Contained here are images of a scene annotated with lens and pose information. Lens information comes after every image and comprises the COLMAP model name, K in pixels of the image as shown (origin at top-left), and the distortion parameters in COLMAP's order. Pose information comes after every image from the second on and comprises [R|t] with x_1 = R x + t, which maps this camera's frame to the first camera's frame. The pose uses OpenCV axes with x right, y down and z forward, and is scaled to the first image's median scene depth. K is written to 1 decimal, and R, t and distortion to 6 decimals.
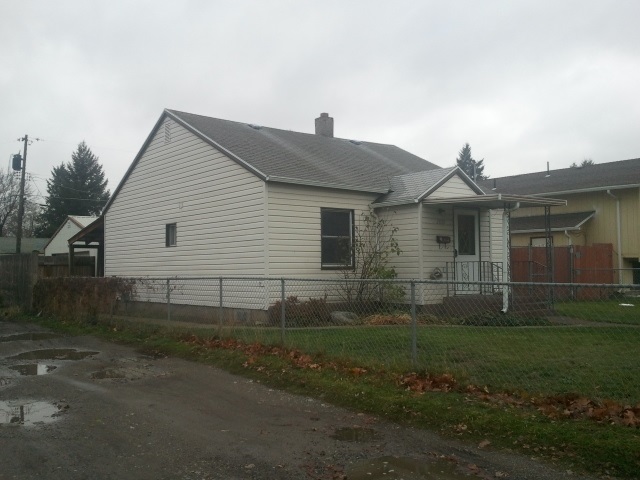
lens RADIAL K [[623.5, 0, 304.9], [0, 623.5, 243.4], [0, 0, 1]] dist [0.155879, -0.370475]
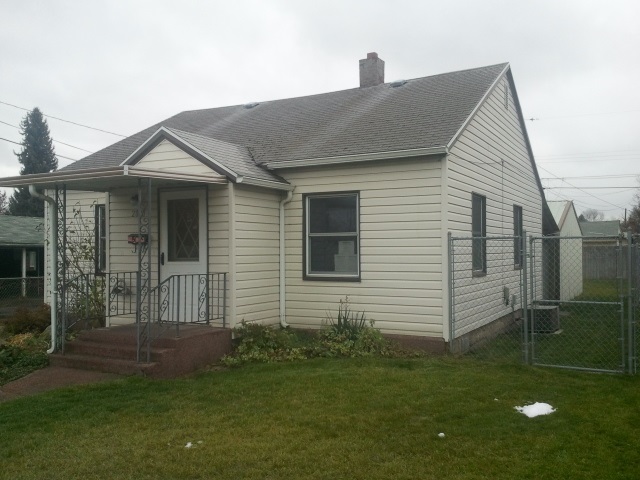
lens RADIAL K [[623.5, 0, 304.9], [0, 623.5, 243.4], [0, 0, 1]] dist [0.155879, -0.370475]
pose [[0.389804, -0.004436, -0.920887, 0.920921], [0.037509, 0.999235, 0.011064, -0.002213], [0.920134, -0.038854, 0.389672, 0.887402]]
